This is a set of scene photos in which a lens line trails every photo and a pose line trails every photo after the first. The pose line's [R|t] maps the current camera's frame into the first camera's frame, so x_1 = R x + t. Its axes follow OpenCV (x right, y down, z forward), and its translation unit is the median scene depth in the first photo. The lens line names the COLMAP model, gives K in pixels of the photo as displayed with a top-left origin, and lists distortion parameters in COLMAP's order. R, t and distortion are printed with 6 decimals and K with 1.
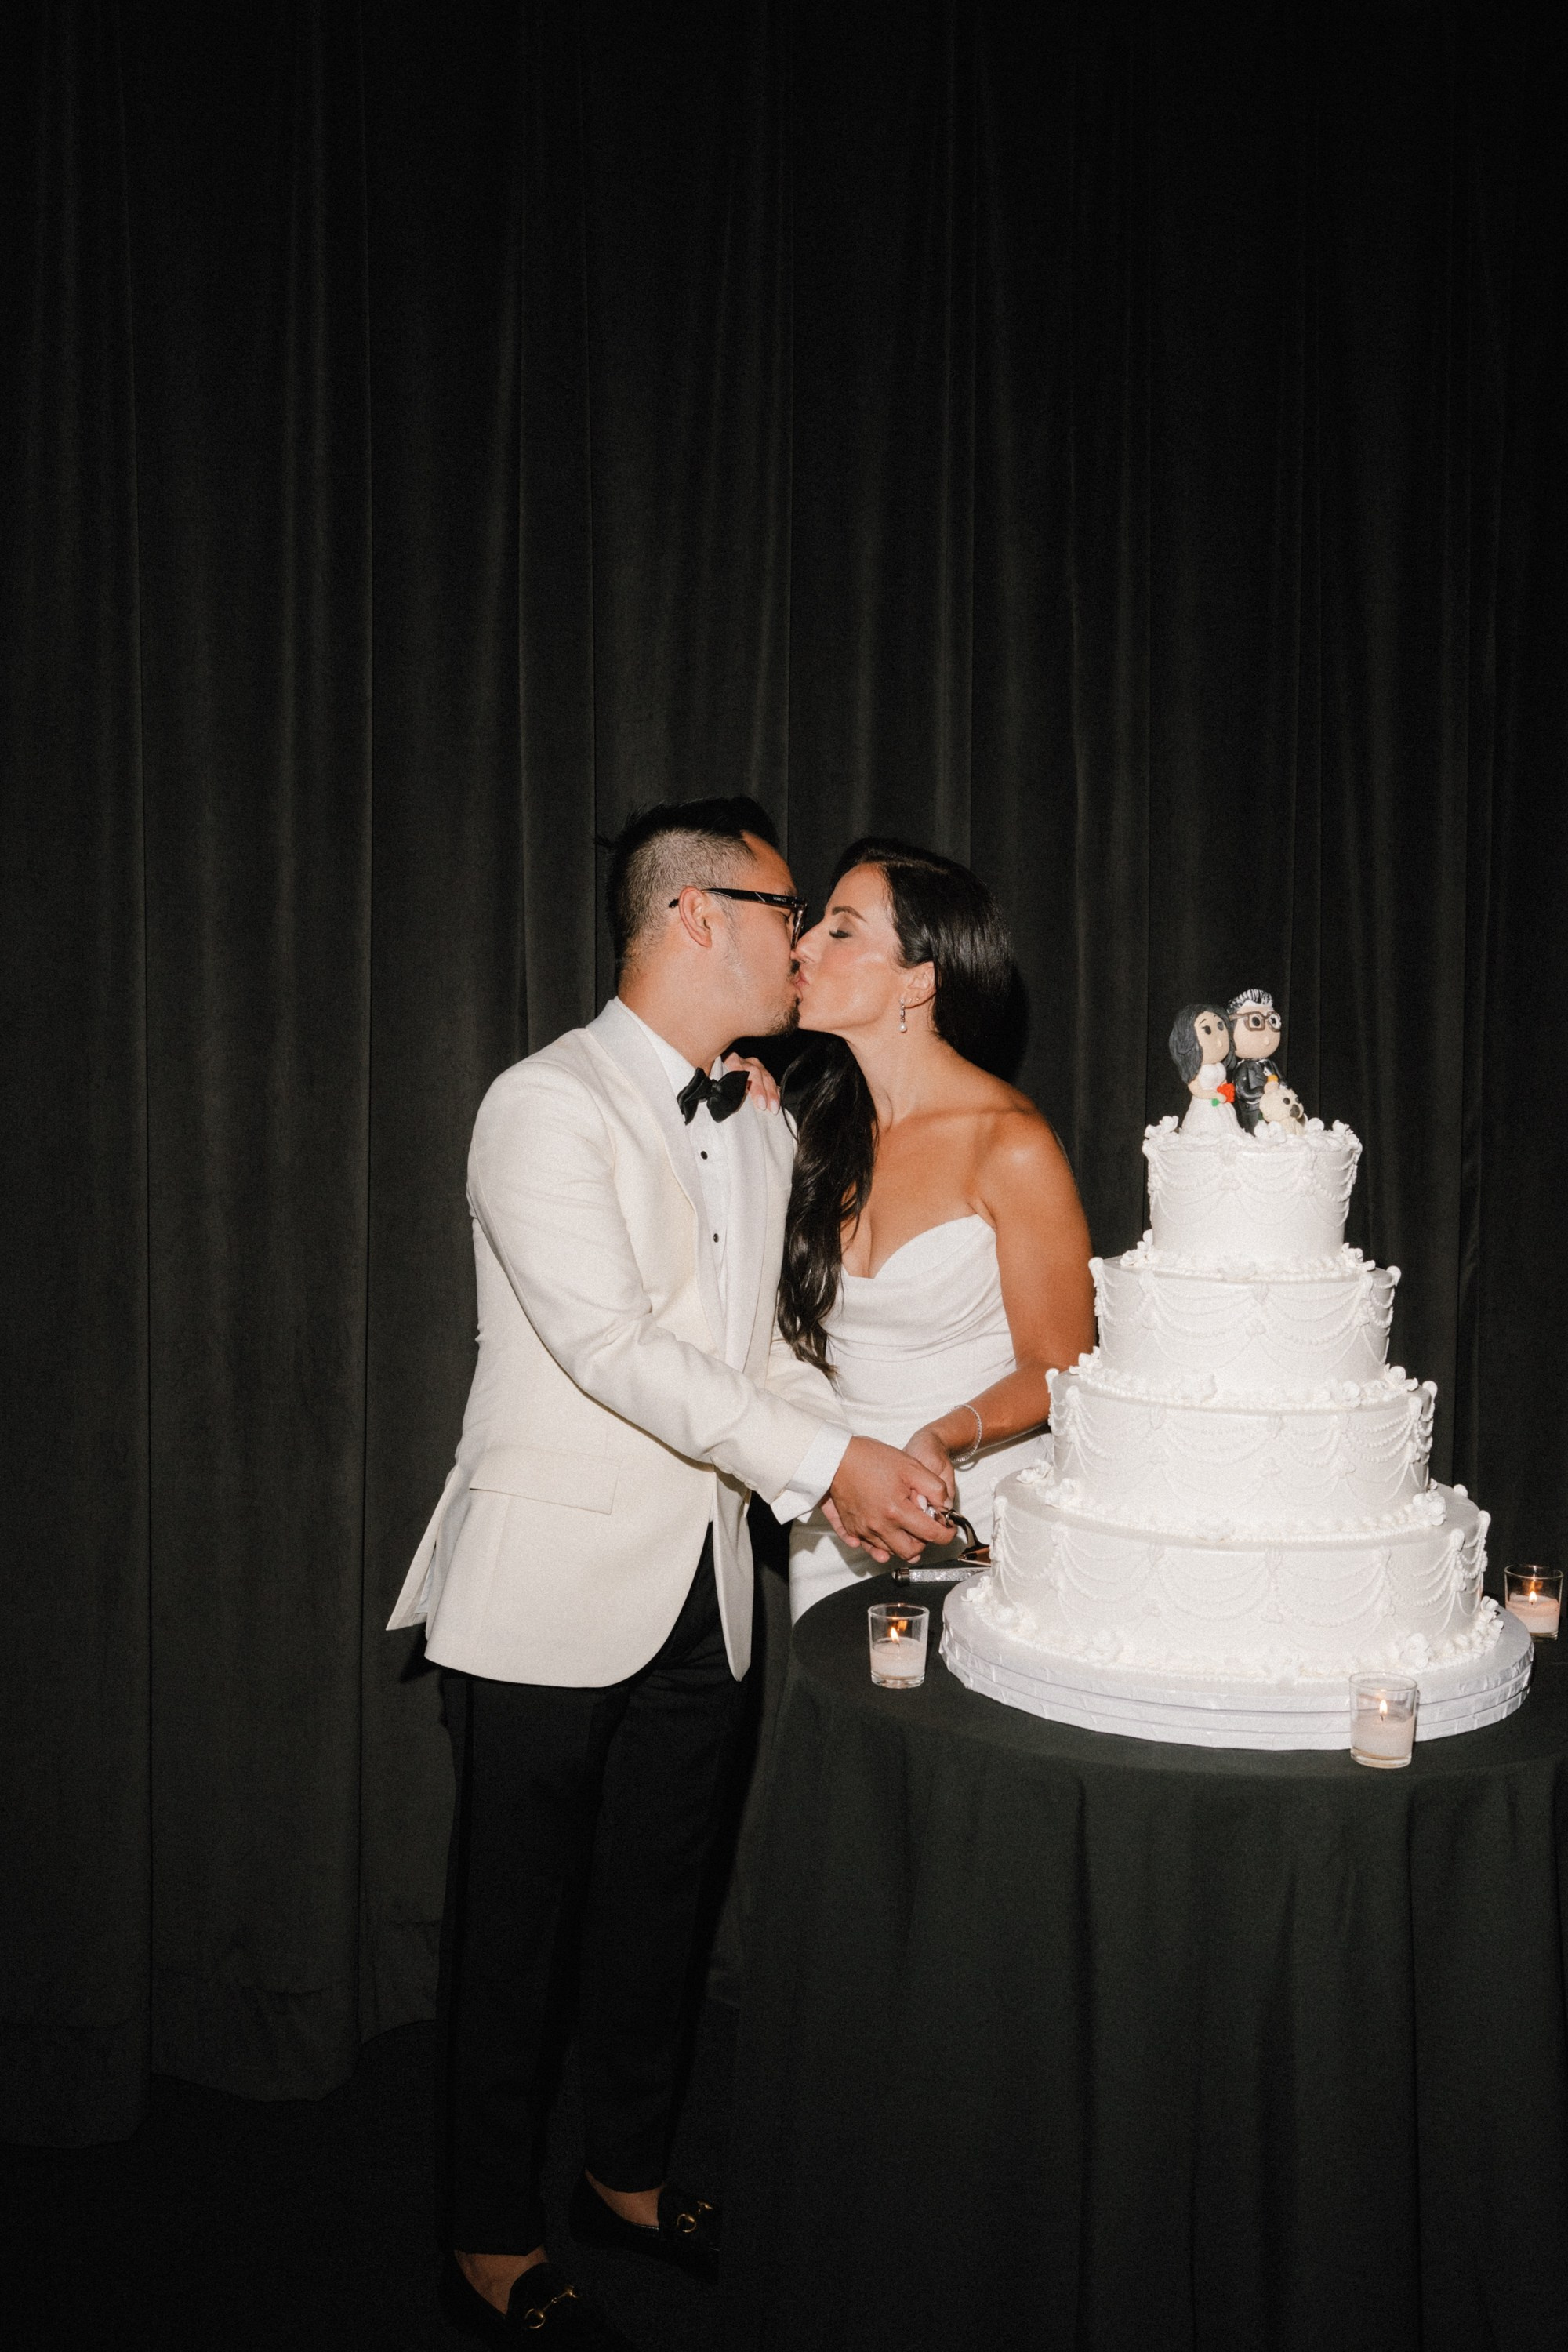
lens RADIAL K [[2307.0, 0, 775.2], [0, 2307.0, 1183.3], [0, 0, 1]] dist [0.001827, 0.042848]
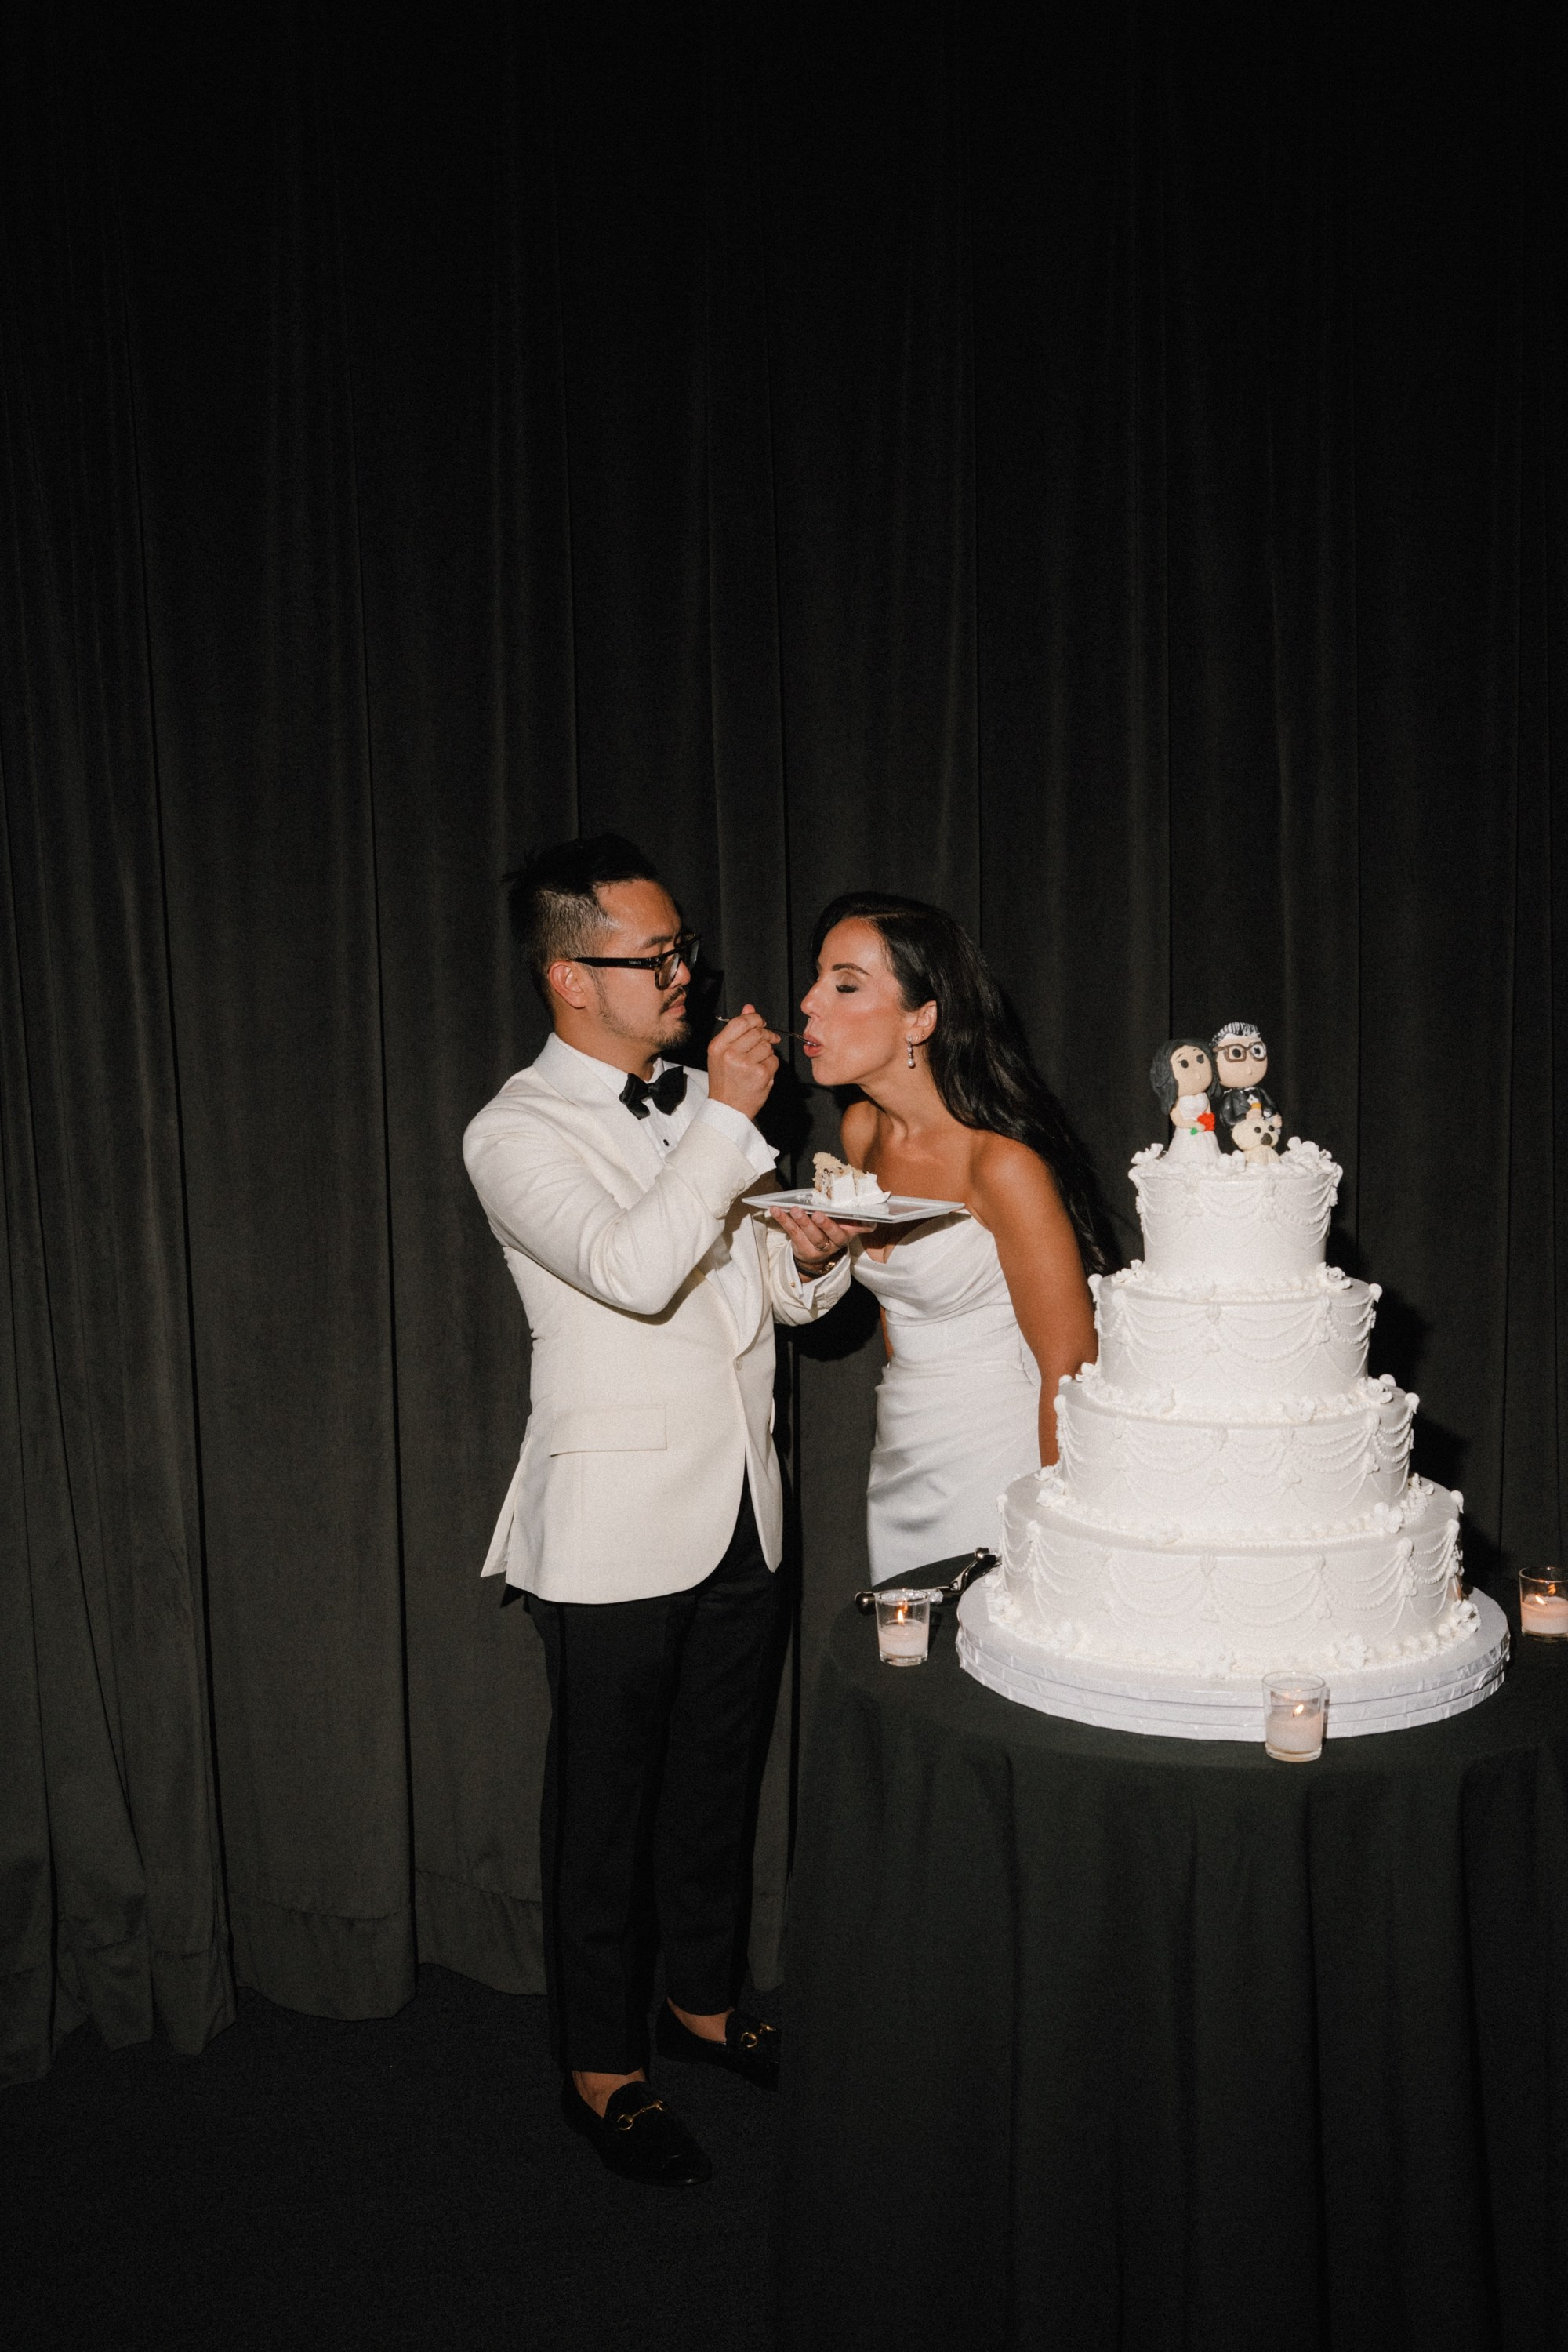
lens RADIAL K [[2307.0, 0, 775.2], [0, 2307.0, 1183.3], [0, 0, 1]] dist [0.001827, 0.042848]
pose [[0.974330, -0.009573, -0.224921, 0.242895], [0.017103, 0.999356, 0.031554, -0.048183], [0.224474, -0.034591, 0.973866, -0.083677]]
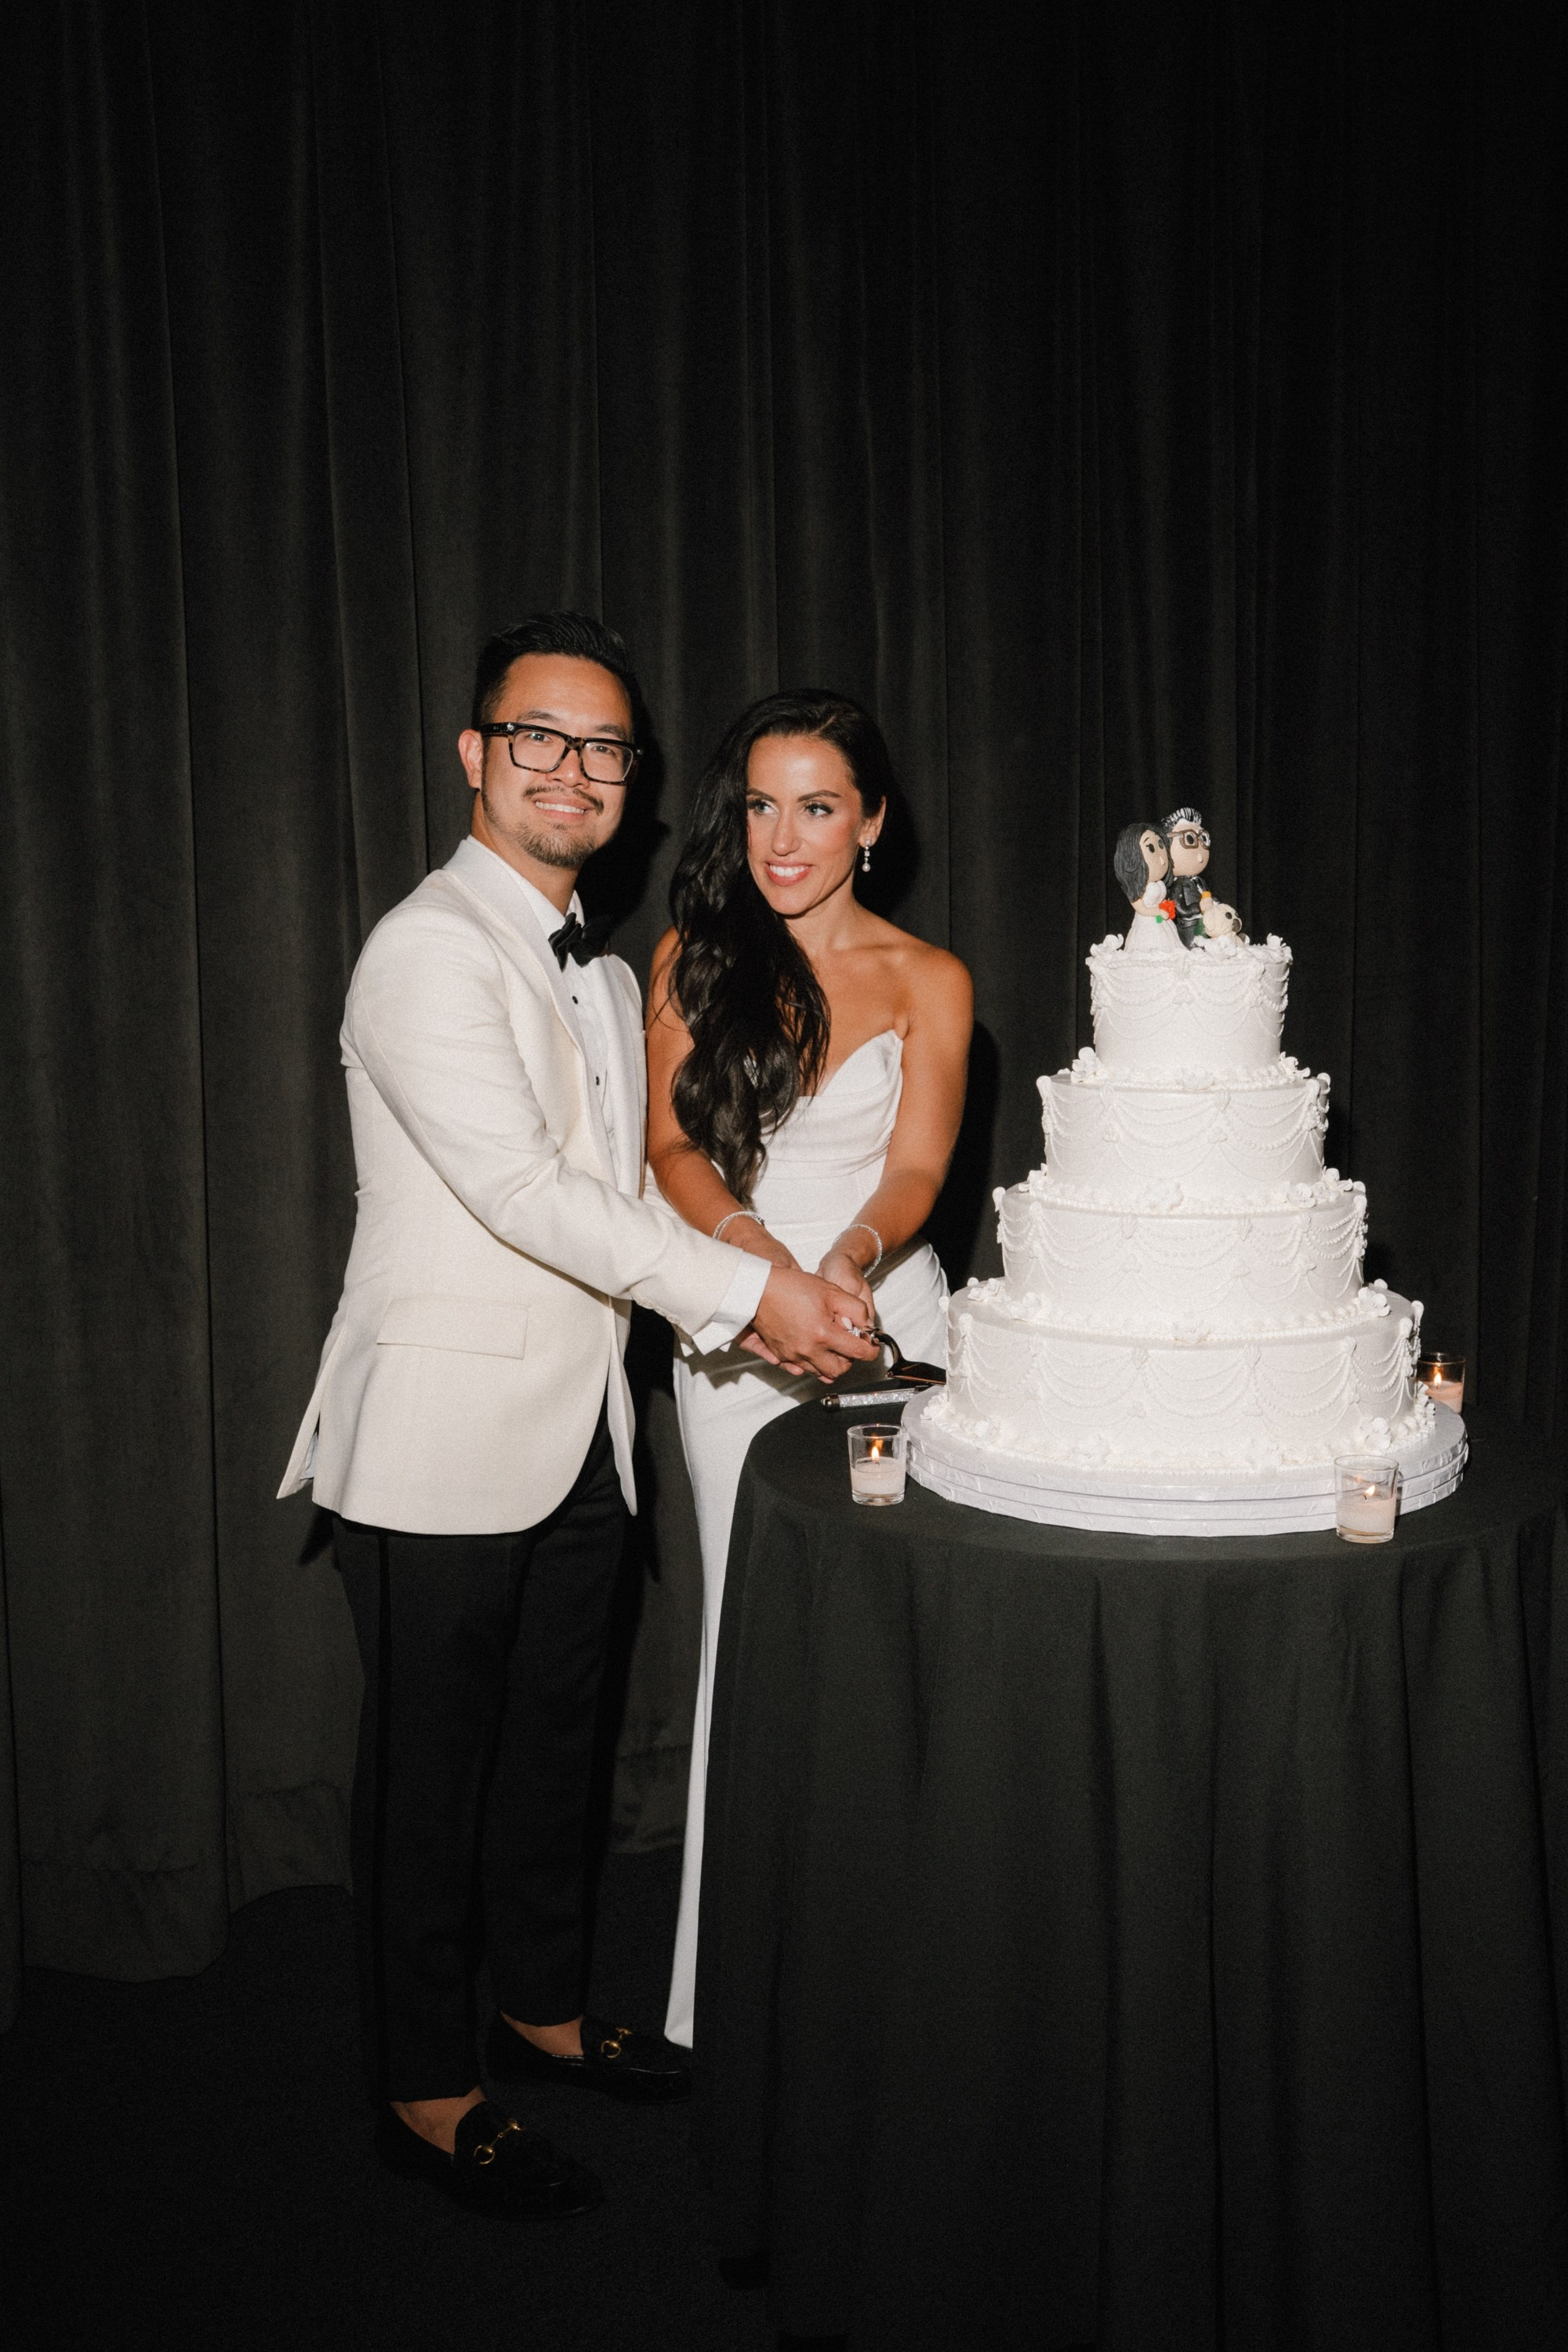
lens RADIAL K [[2307.0, 0, 775.2], [0, 2307.0, 1183.3], [0, 0, 1]] dist [0.001827, 0.042848]
pose [[0.985583, -0.047134, 0.162492, -0.149892], [0.037060, 0.997230, 0.064482, 0.009473], [-0.165081, -0.057531, 0.984601, 0.013233]]
